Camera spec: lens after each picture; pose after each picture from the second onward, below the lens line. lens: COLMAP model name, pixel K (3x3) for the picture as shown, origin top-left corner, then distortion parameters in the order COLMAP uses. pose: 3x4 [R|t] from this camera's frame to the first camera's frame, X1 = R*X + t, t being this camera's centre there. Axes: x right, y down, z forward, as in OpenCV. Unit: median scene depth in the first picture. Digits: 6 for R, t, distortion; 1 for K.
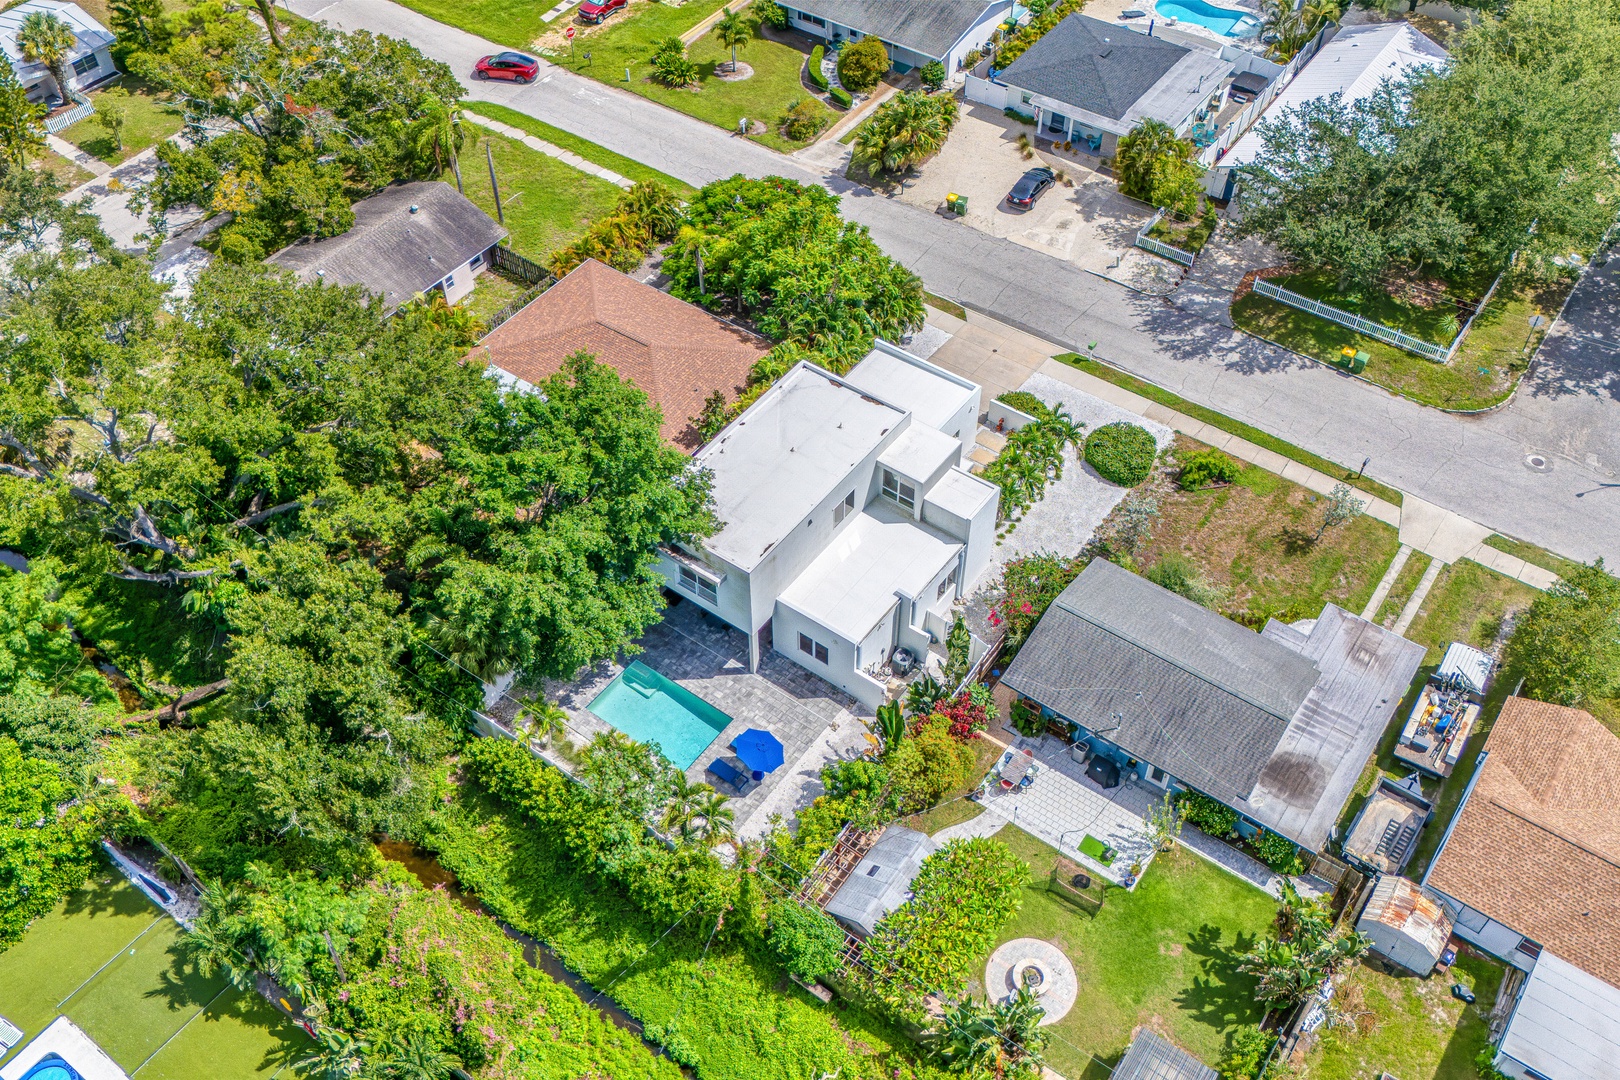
lens RADIAL K [[1402.8, 0, 807.6], [0, 1402.8, 535.2], [0, 0, 1]] dist [0.060273, -0.072090]
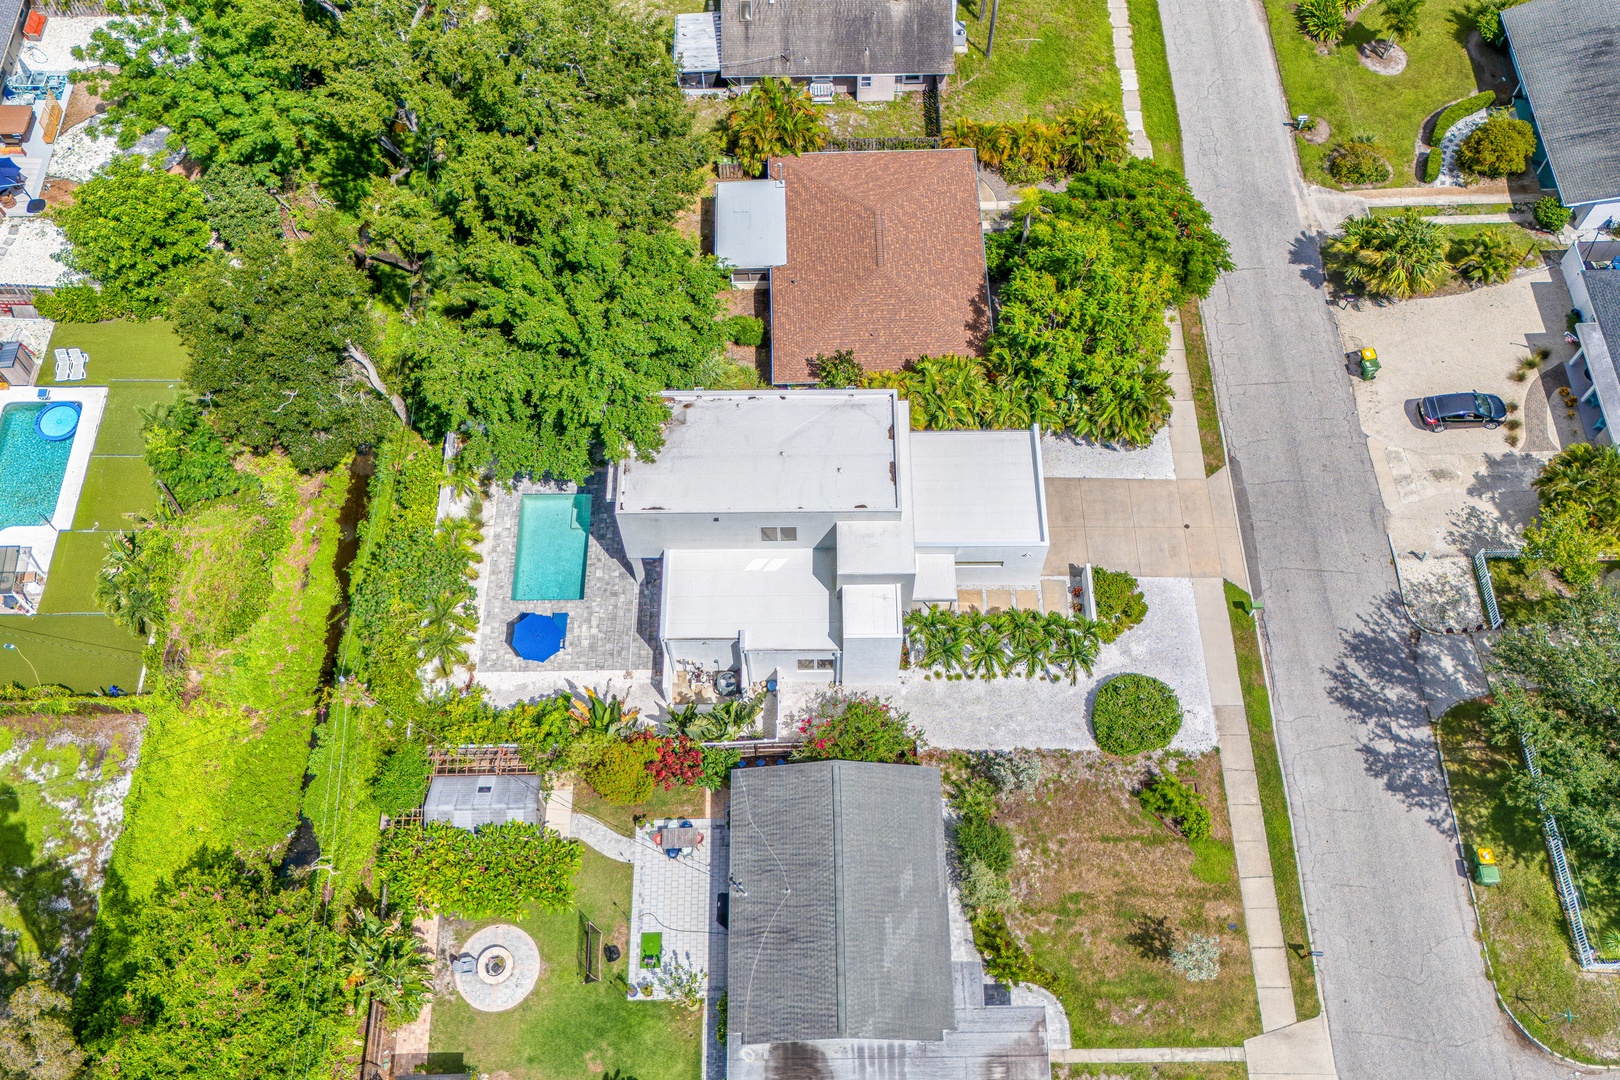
lens RADIAL K [[1402.8, 0, 814.7], [0, 1402.8, 540.4], [0, 0, 1]] dist [0.060273, -0.072090]
pose [[0.596164, 0.711981, -0.371043, 0.414919], [-0.591950, 0.702007, 0.395956, -0.425868], [0.542388, -0.016416, 0.839968, 0.203921]]
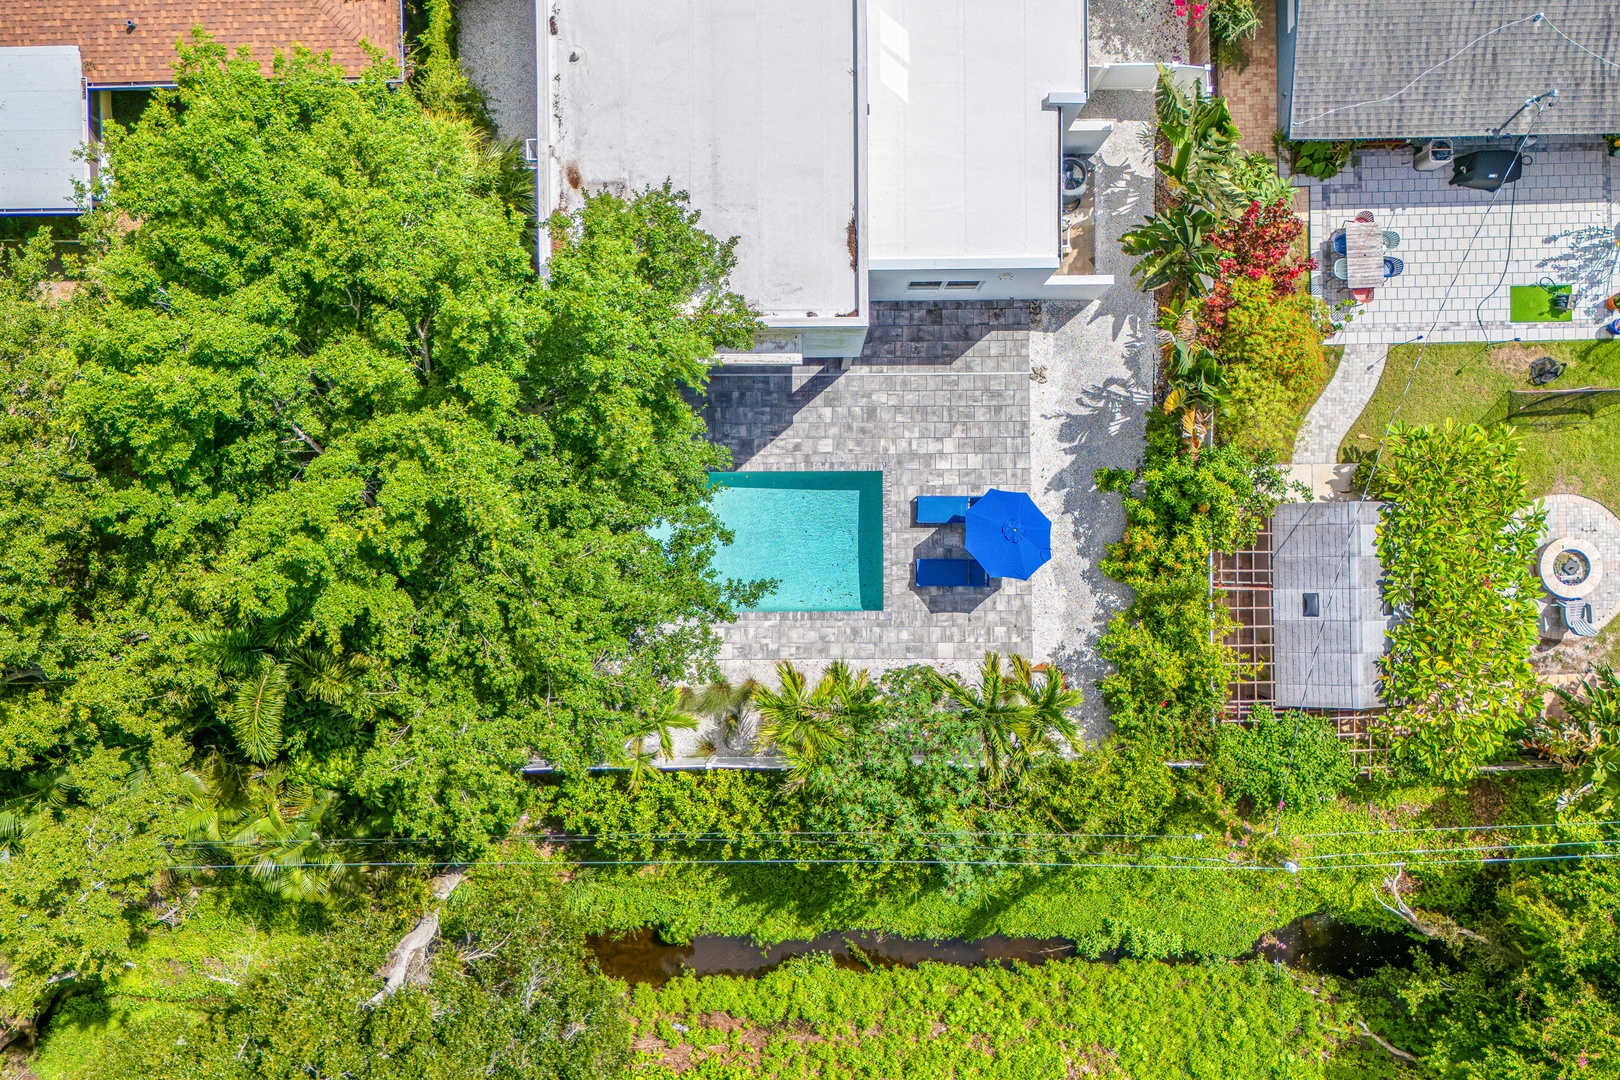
lens RADIAL K [[1402.8, 0, 810.4], [0, 1402.8, 545.4], [0, 0, 1]] dist [0.060273, -0.072090]
pose [[0.800967, -0.598624, 0.010043, -0.098054], [0.436734, 0.595667, 0.674125, -0.232639], [-0.409529, -0.535566, 0.738549, 0.594605]]
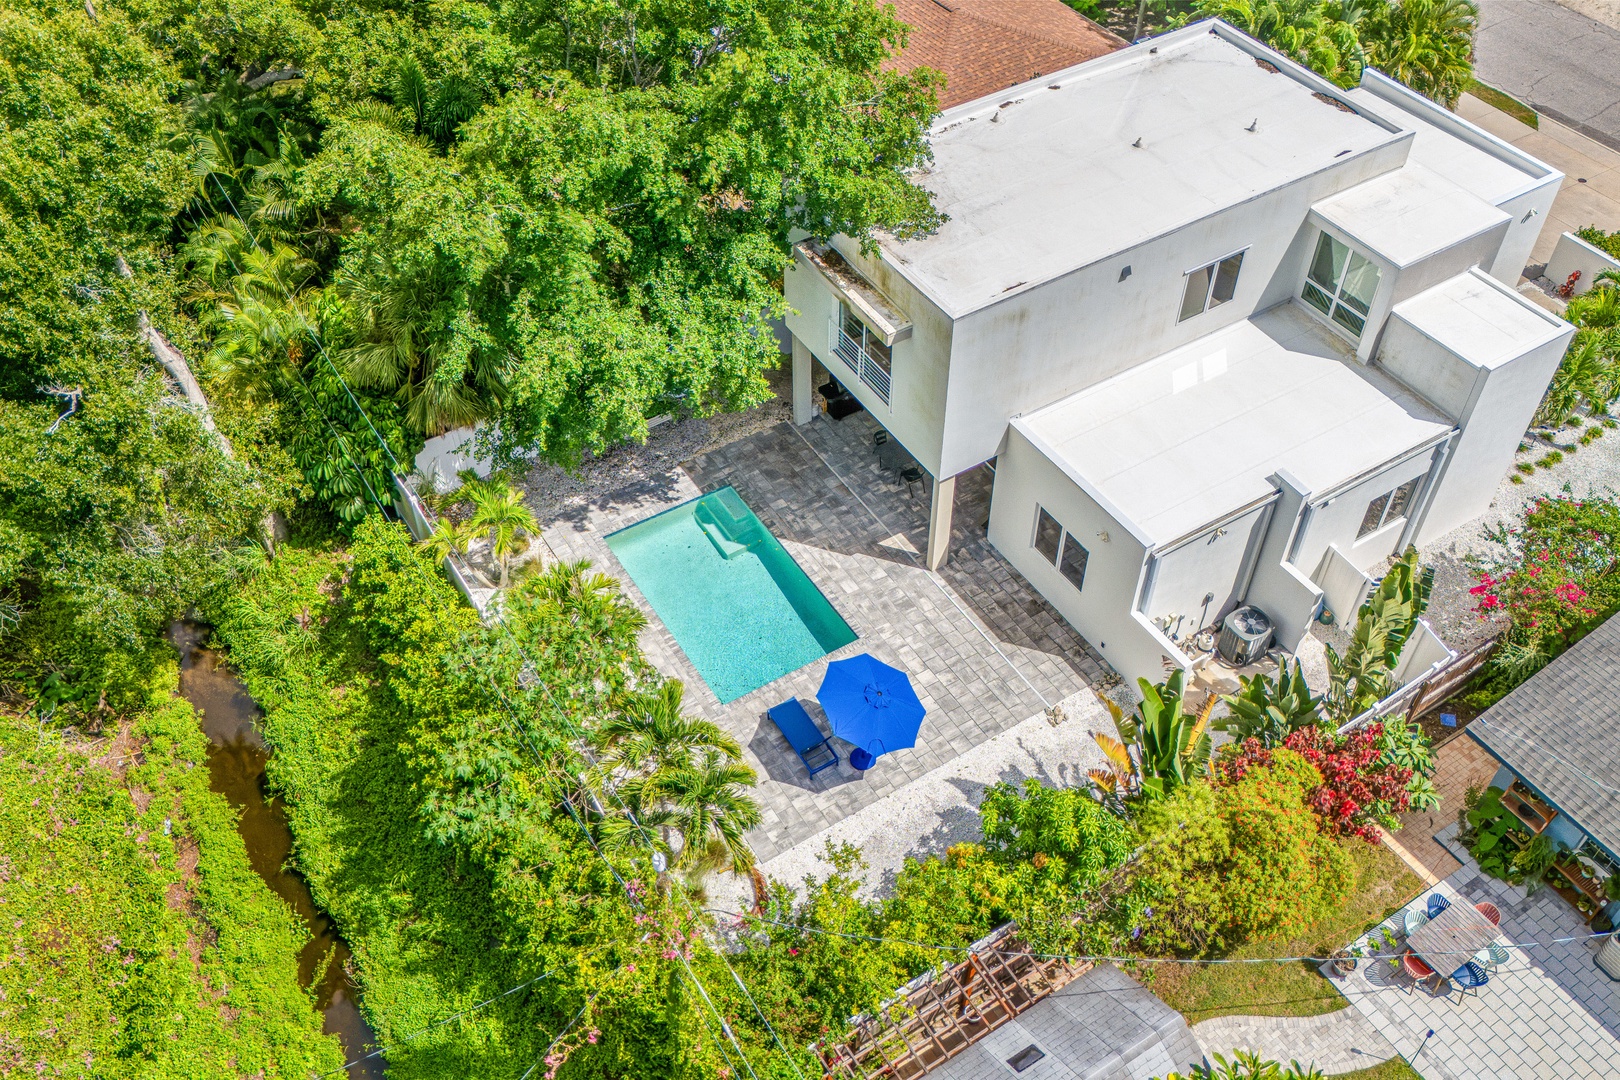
lens RADIAL K [[1402.8, 0, 798.7], [0, 1402.8, 539.9], [0, 0, 1]] dist [0.060273, -0.072090]
pose [[0.925118, 0.269784, -0.267157, 0.049121], [-0.275495, 0.961159, 0.016621, 0.095804], [0.261265, 0.058224, 0.963510, 0.523519]]
